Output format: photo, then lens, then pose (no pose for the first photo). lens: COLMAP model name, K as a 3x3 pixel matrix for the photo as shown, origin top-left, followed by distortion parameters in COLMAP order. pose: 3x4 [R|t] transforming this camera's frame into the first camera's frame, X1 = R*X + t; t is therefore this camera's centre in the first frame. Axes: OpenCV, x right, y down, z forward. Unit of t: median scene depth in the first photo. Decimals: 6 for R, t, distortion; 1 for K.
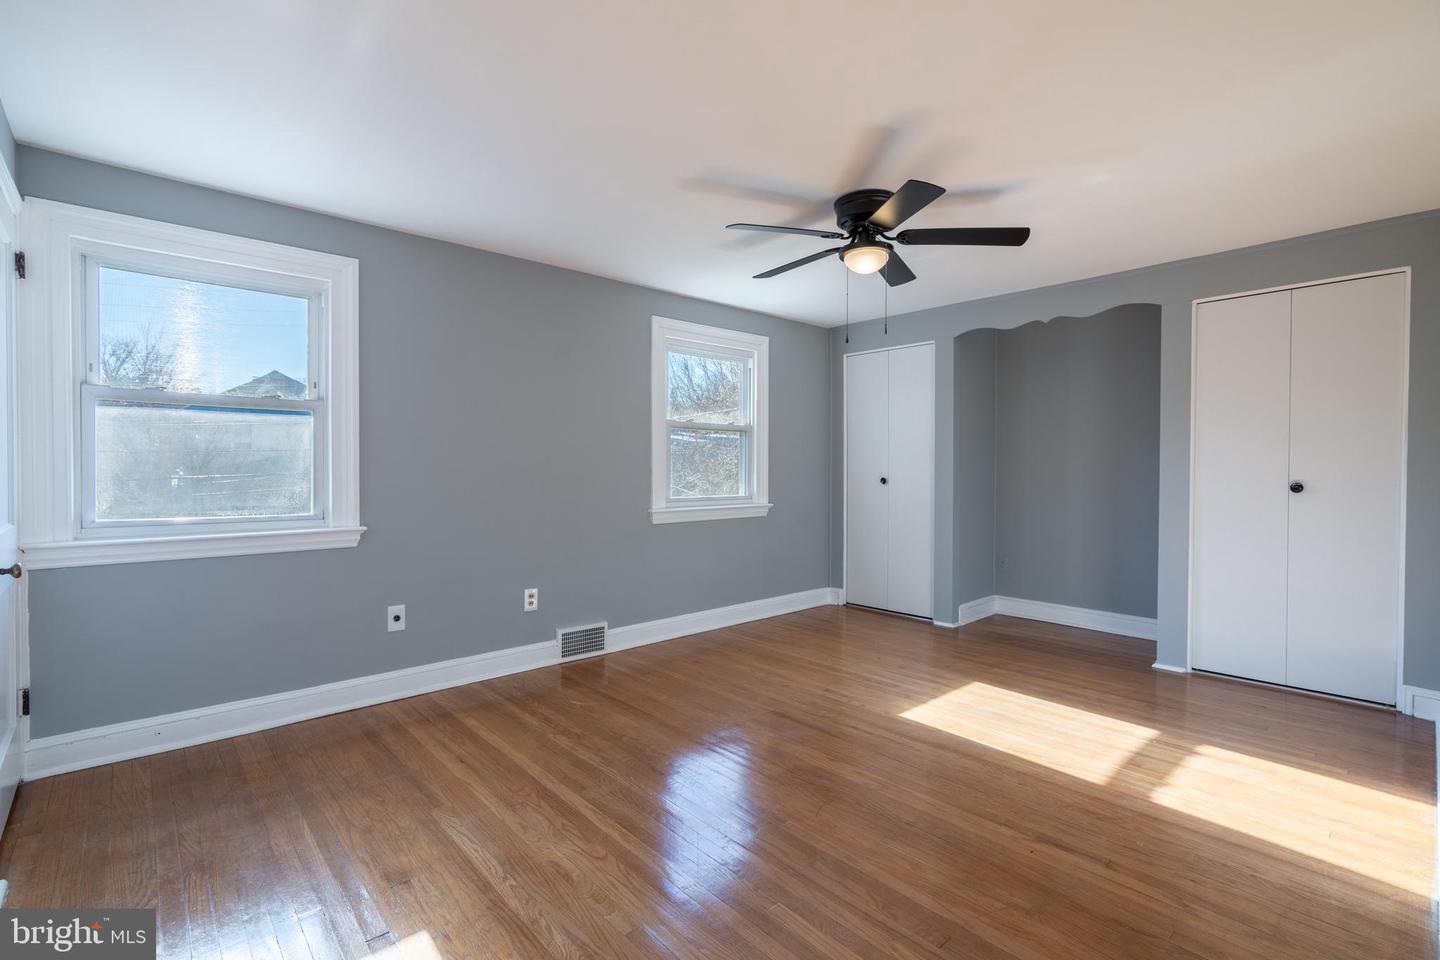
lens RADIAL K [[643.7, 0, 720.0], [0, 643.7, 480.0], [0, 0, 1]] dist [0.001620, 0.000518]
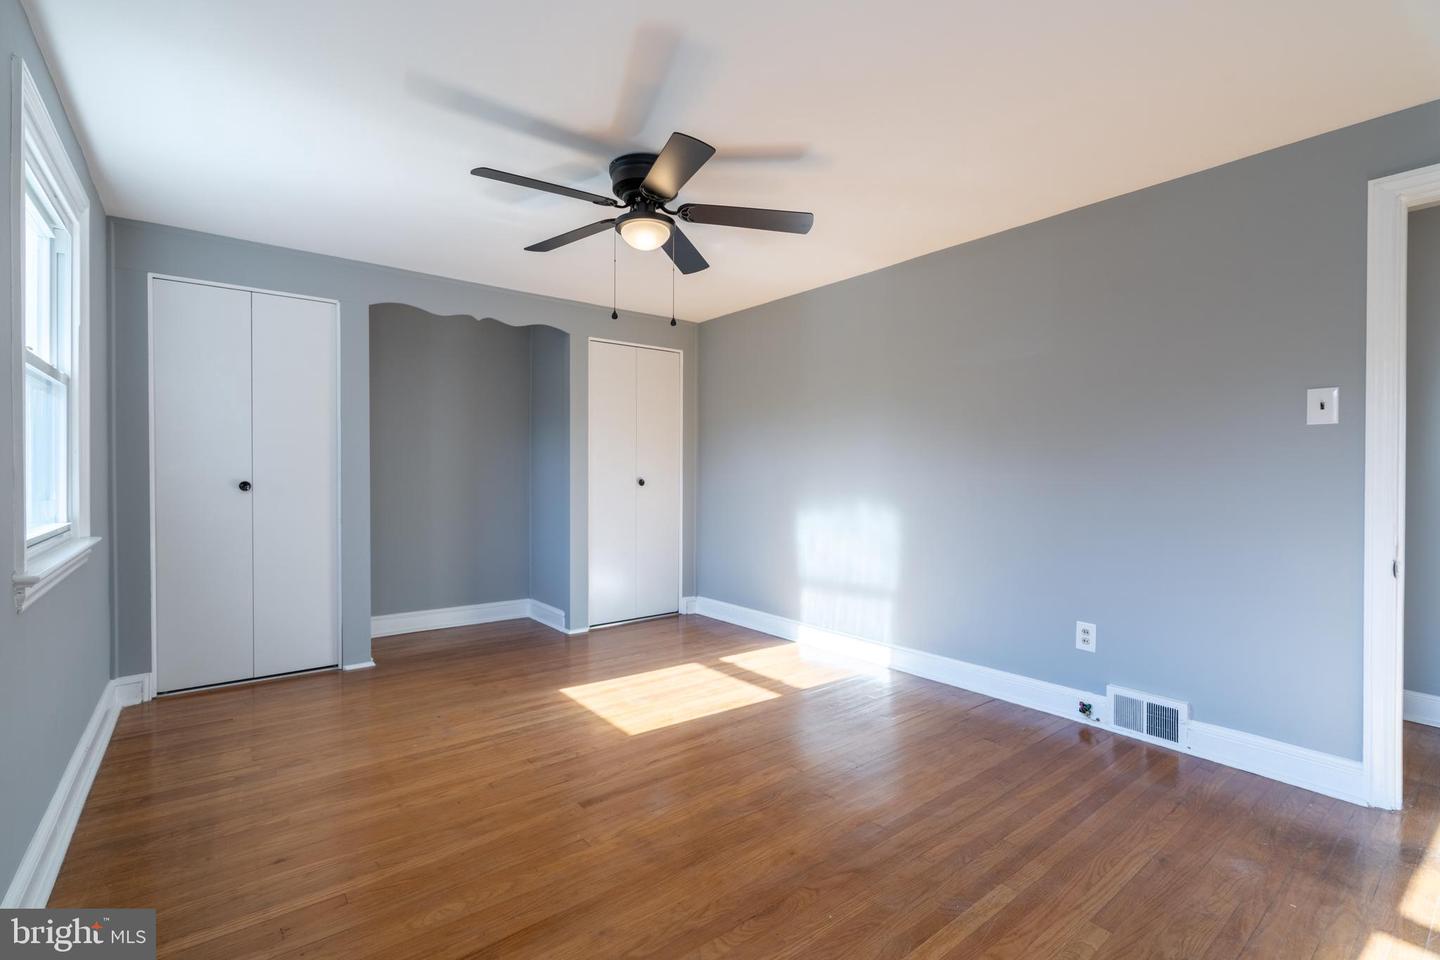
lens RADIAL K [[647.5, 0, 700.1], [0, 647.5, 477.3], [0, 0, 1]] dist [-0.005151, 0.000397]
pose [[0.087077, -0.009342, 0.996158, -0.602662], [0.014503, 0.999862, 0.008109, -0.010084], [-0.996096, 0.013741, 0.087201, 0.775018]]
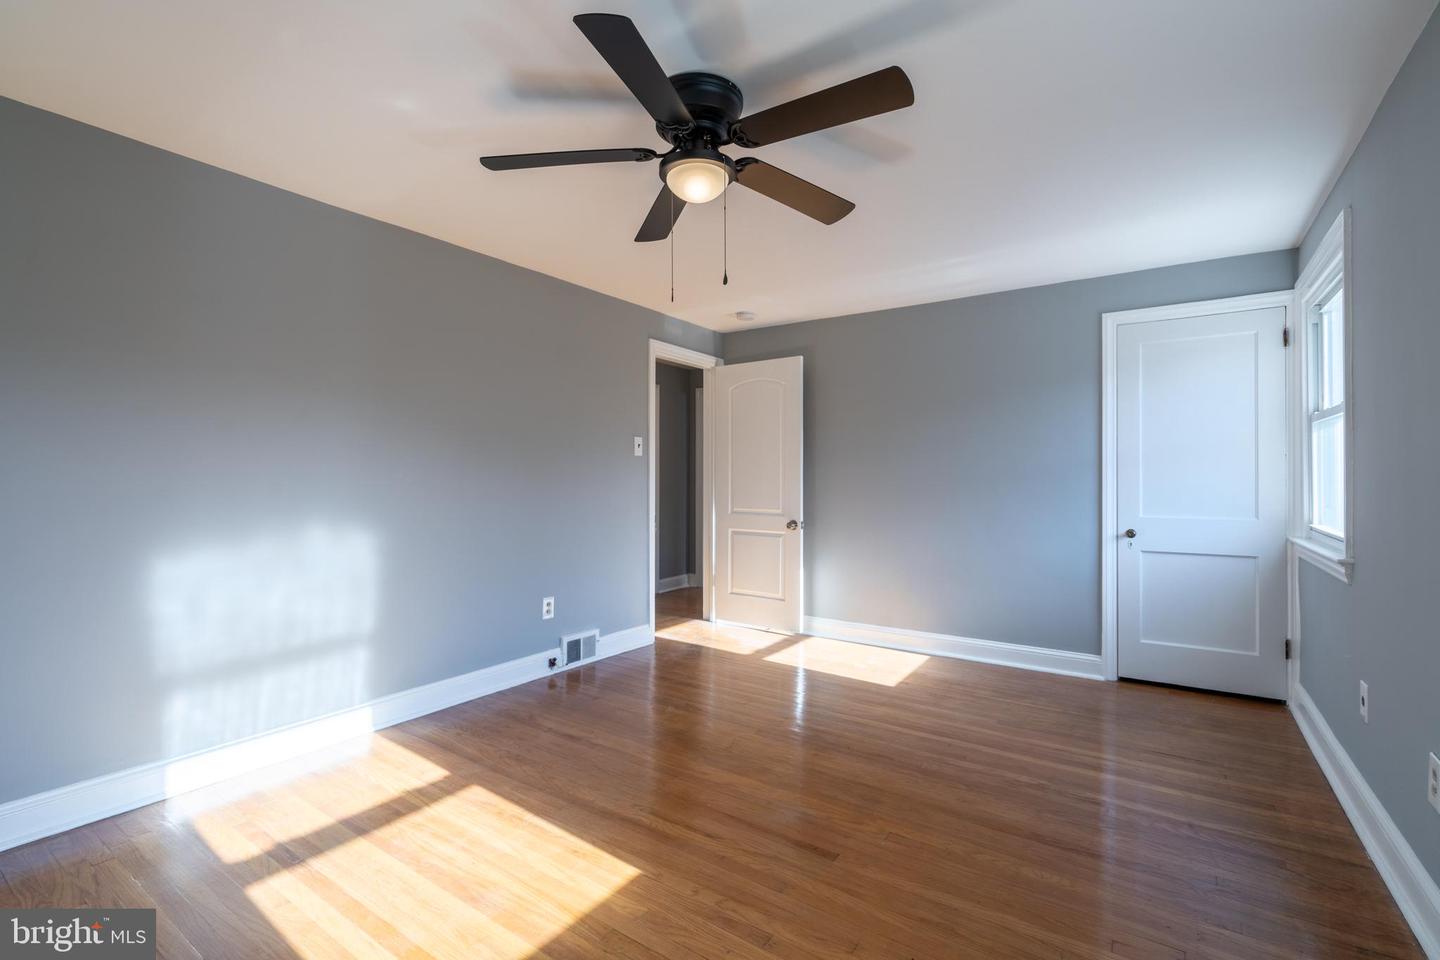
lens RADIAL K [[653.4, 0, 712.6], [0, 653.4, 490.1], [0, 0, 1]] dist [-0.009110, 0.000383]
pose [[-0.974852, 0.000779, -0.222853, 0.333661], [-0.007161, 0.999368, 0.034819, -0.029078], [0.222739, 0.035539, -0.974230, 1.542636]]
